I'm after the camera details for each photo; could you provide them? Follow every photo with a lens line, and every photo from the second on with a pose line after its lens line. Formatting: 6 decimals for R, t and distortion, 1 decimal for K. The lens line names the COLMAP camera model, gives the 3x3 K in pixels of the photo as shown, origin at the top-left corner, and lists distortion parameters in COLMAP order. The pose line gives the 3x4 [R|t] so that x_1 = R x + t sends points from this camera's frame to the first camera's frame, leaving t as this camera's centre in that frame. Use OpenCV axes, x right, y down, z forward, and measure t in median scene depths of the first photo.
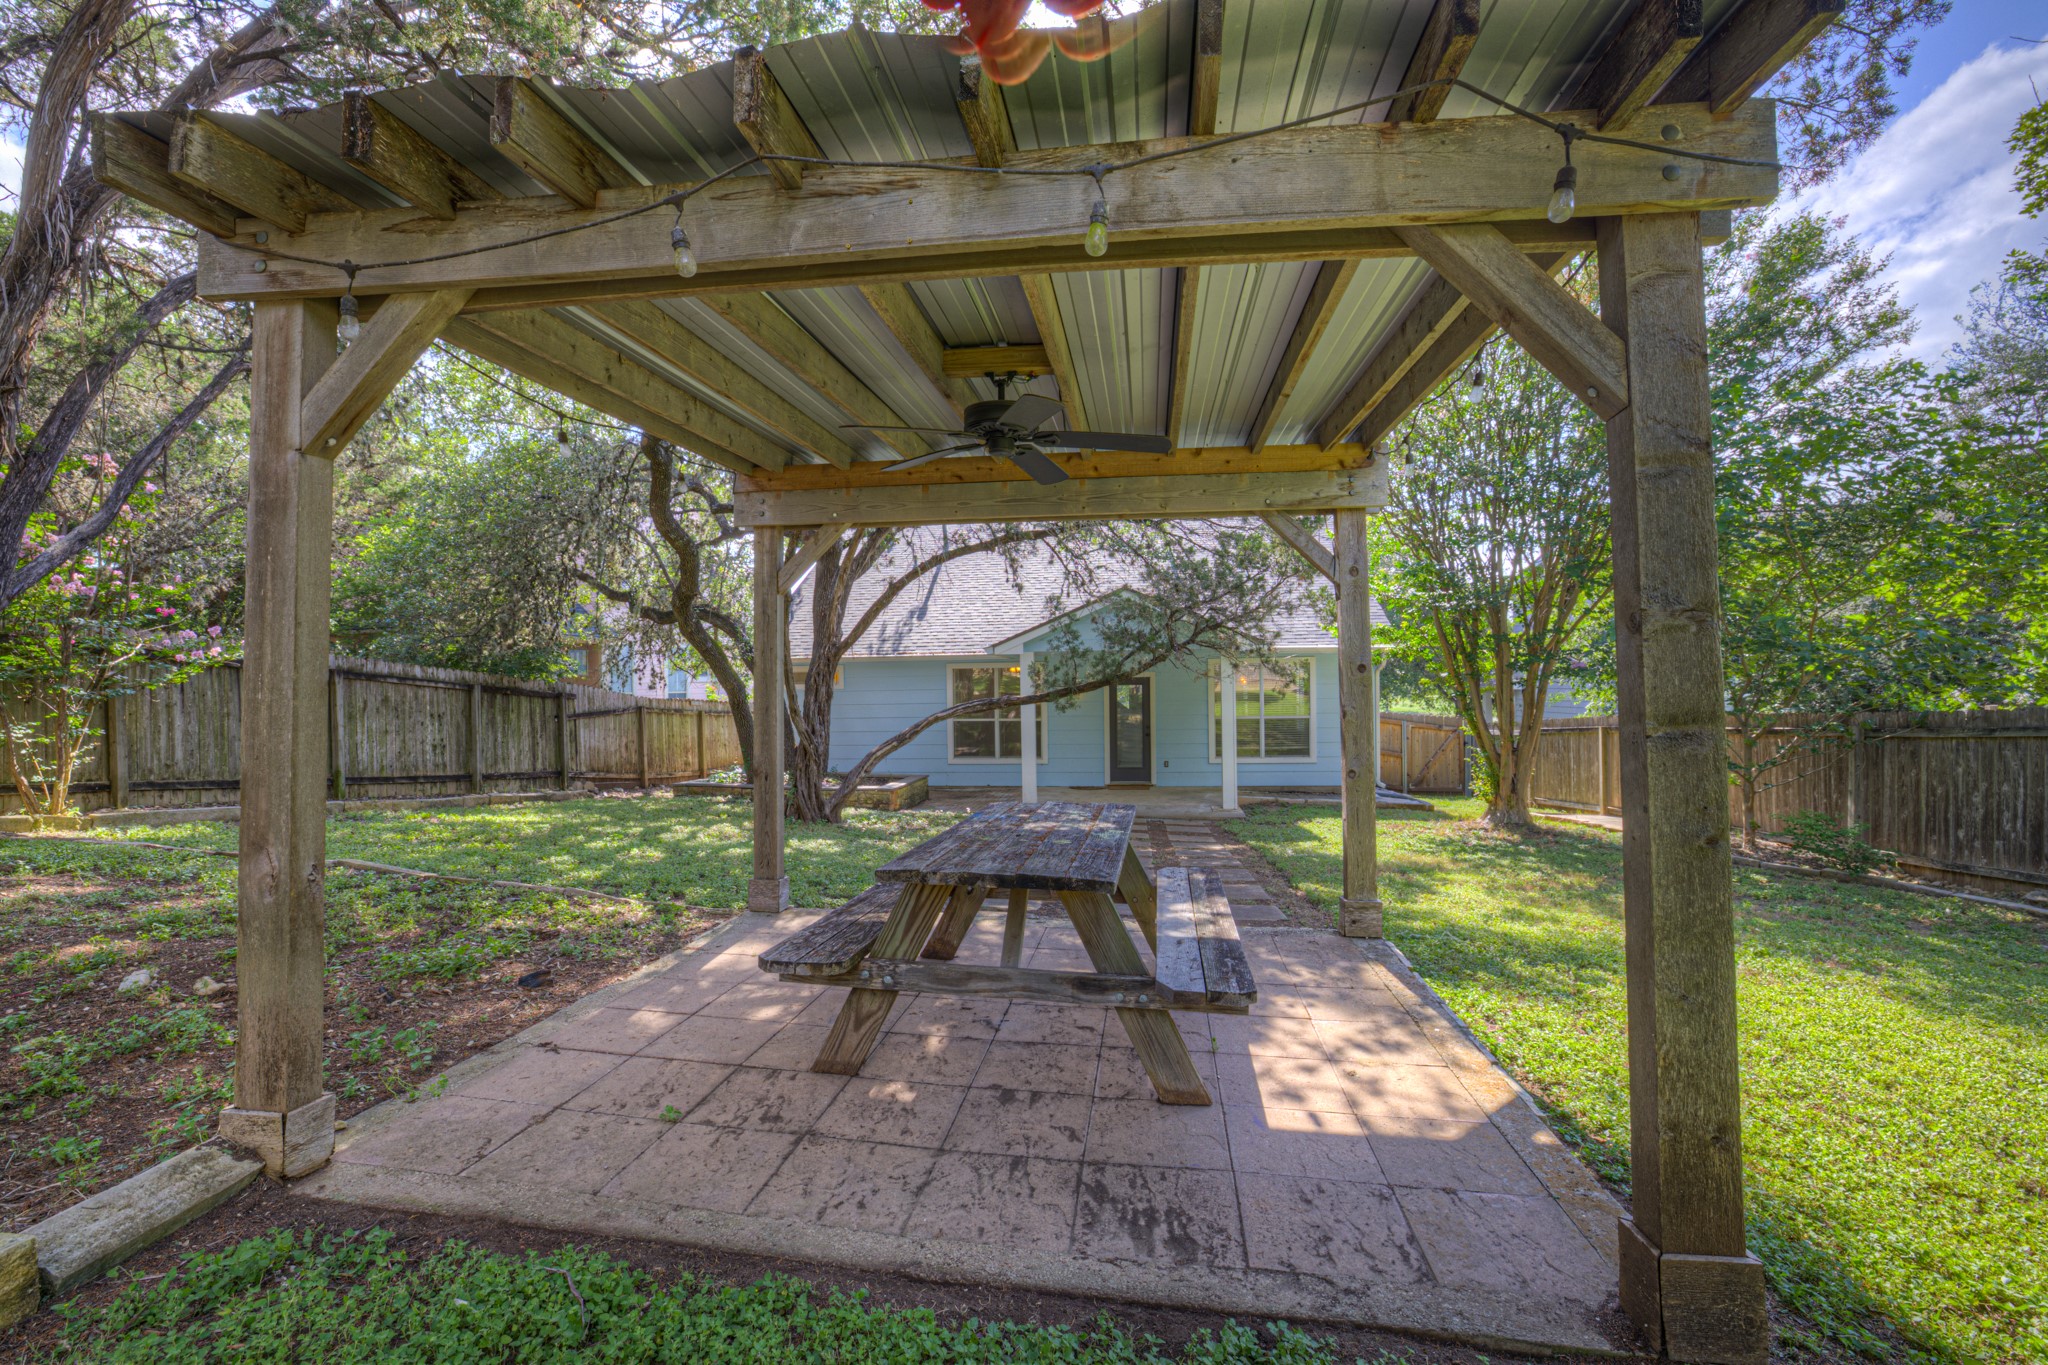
lens RADIAL K [[883.9, 0, 1024.4], [0, 883.9, 673.0], [0, 0, 1]] dist [-0.019275, 0.009831]
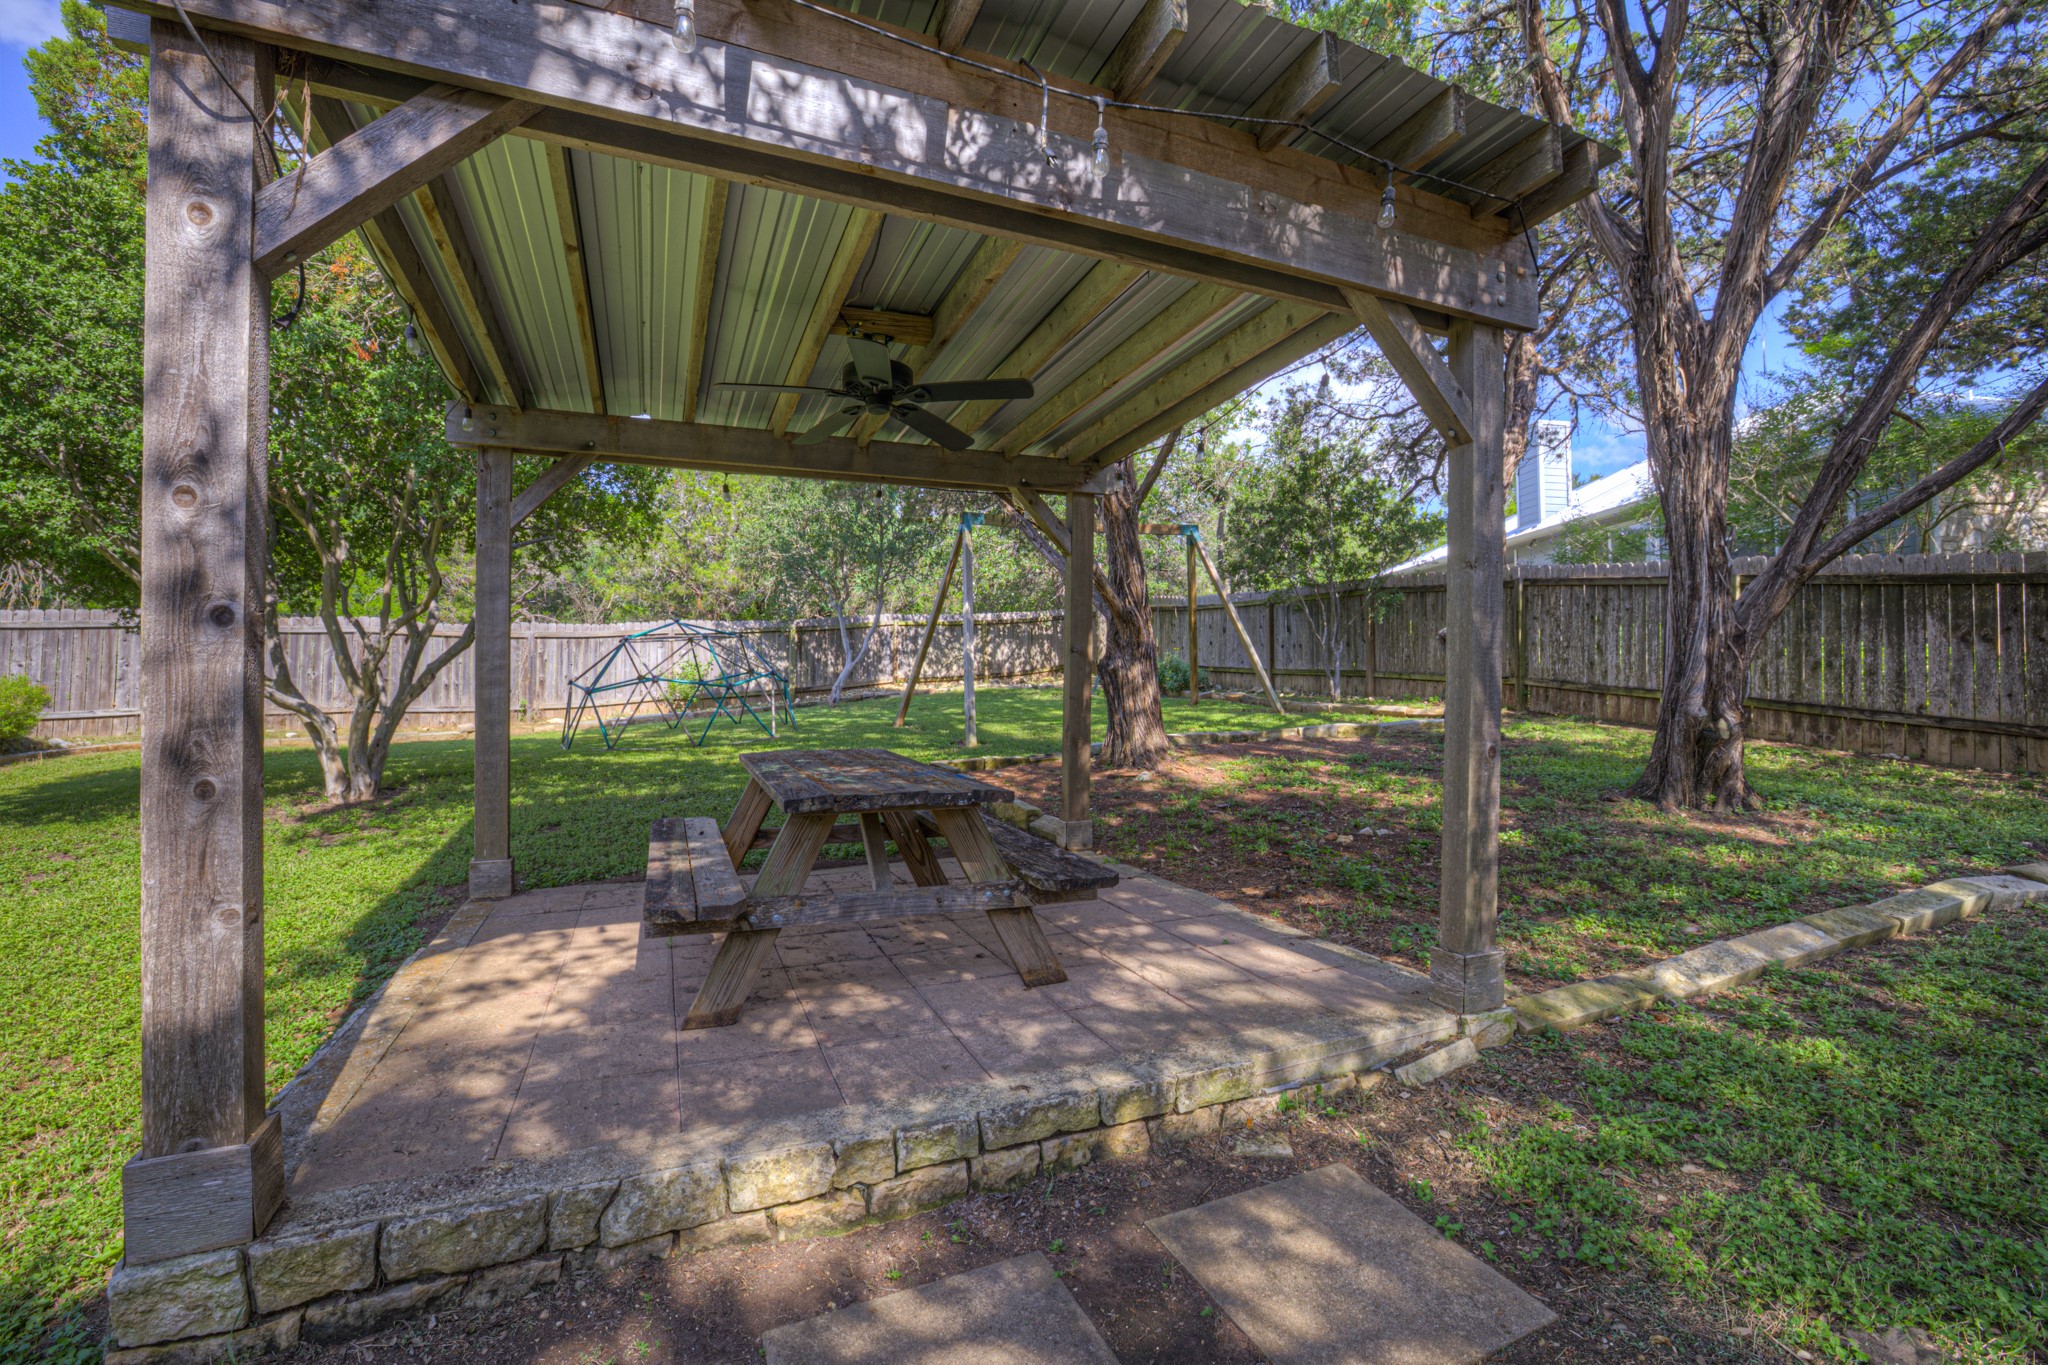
lens RADIAL K [[883.9, 0, 1022.8], [0, 883.9, 688.3], [0, 0, 1]] dist [-0.019275, 0.009831]
pose [[-0.861339, 0.007774, -0.507972, 0.401173], [0.008421, 0.999964, 0.001024, 0.097196], [0.507961, -0.003396, -0.861373, 2.238521]]
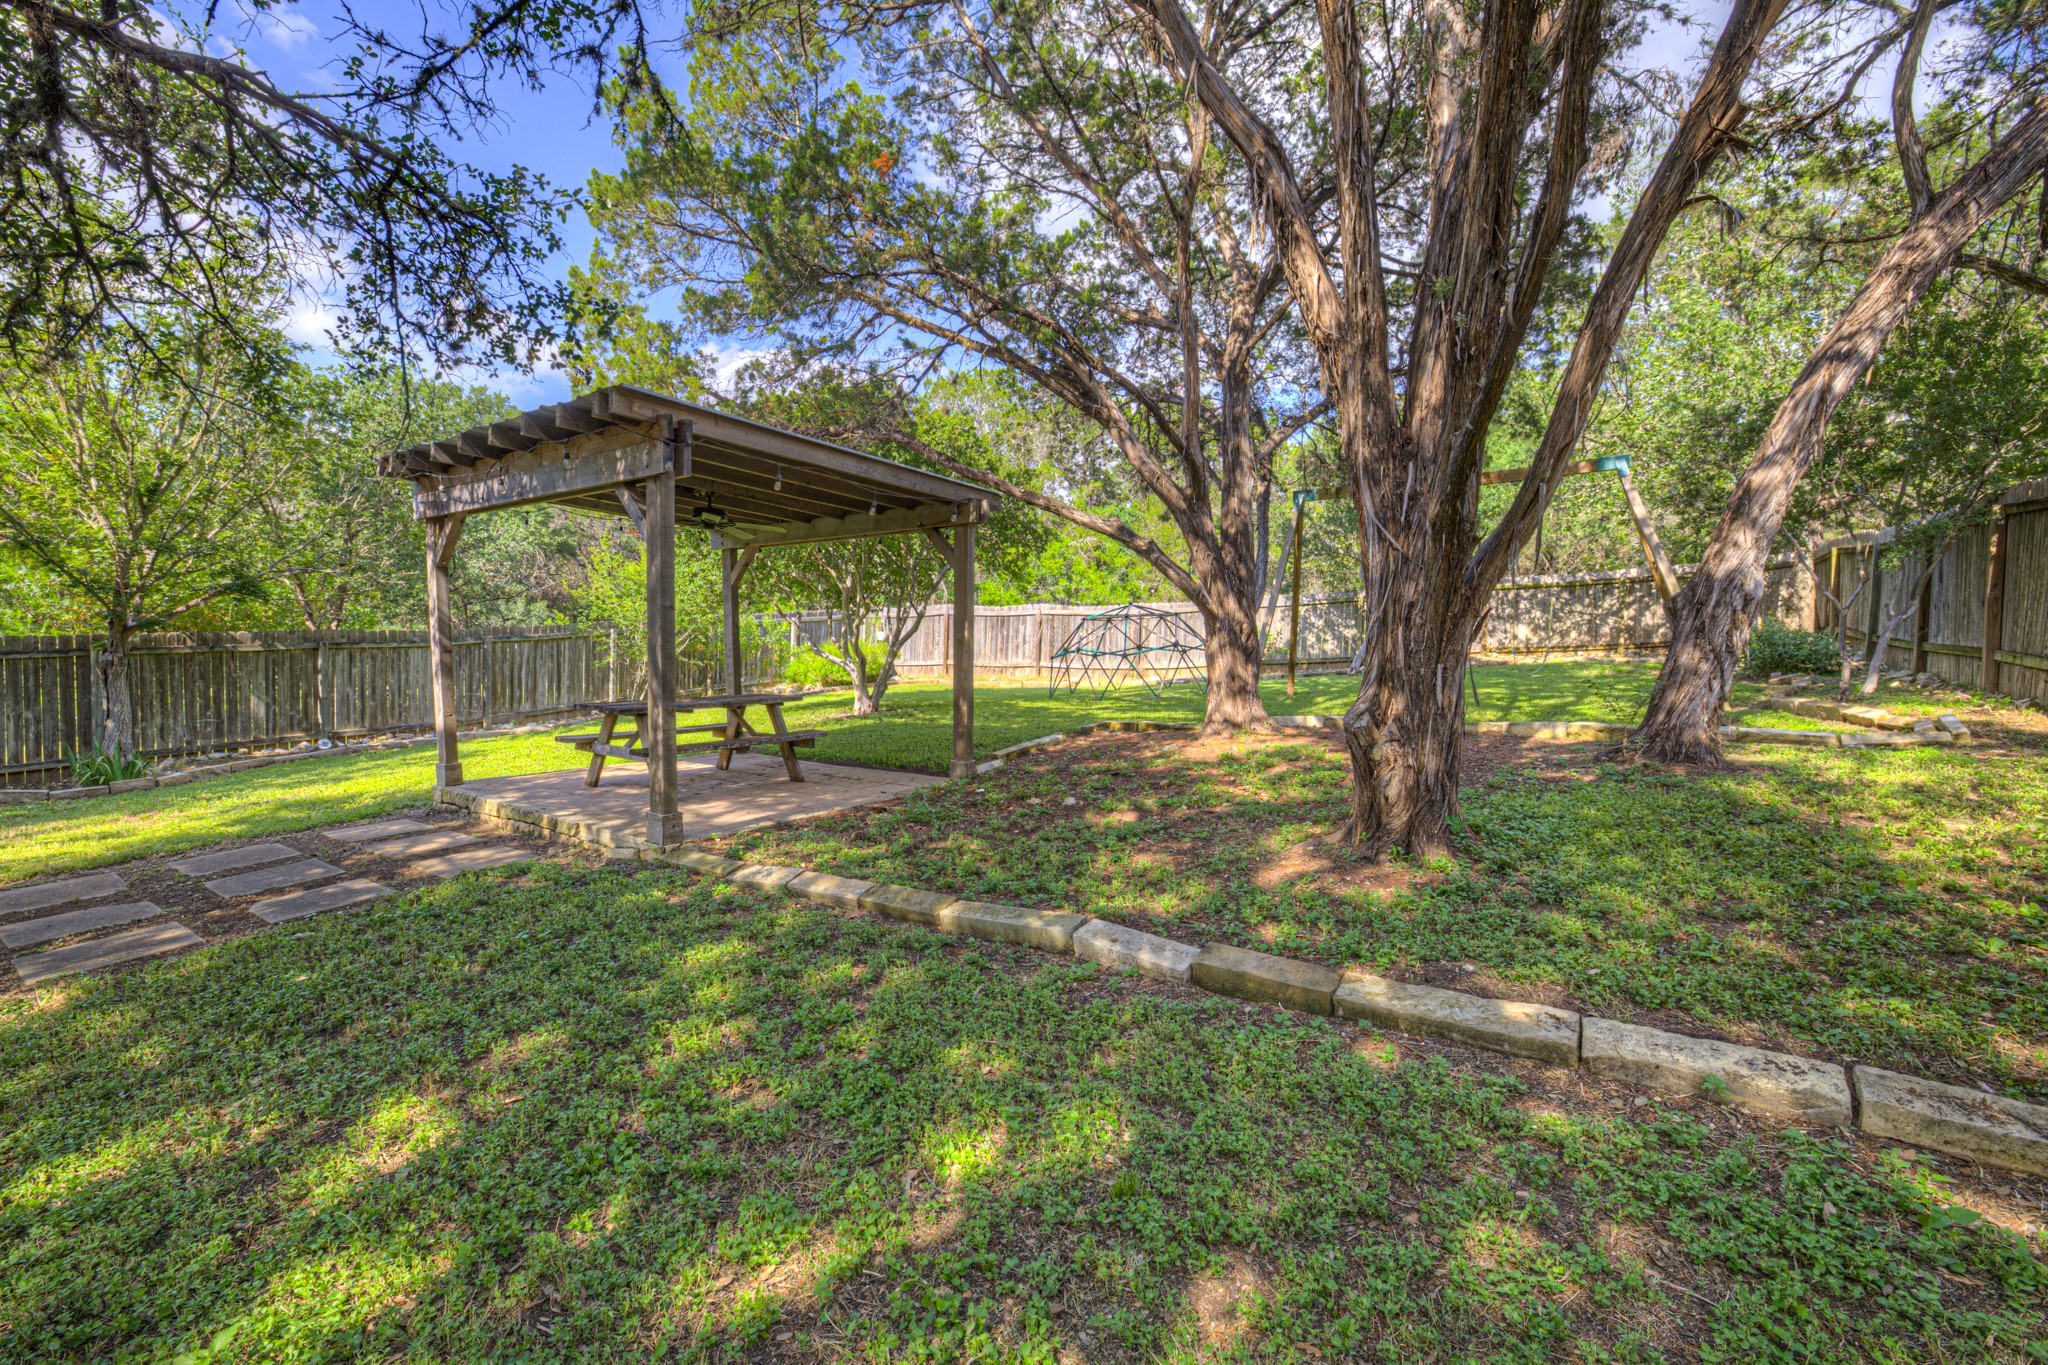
lens RADIAL K [[883.9, 0, 1029.4], [0, 883.9, 680.7], [0, 0, 1]] dist [-0.019275, 0.009831]
pose [[-0.896658, -0.023491, 0.442099, -1.928799], [-0.007503, 0.999254, 0.037879, 0.050168], [-0.442659, 0.030647, -0.896166, 2.857201]]
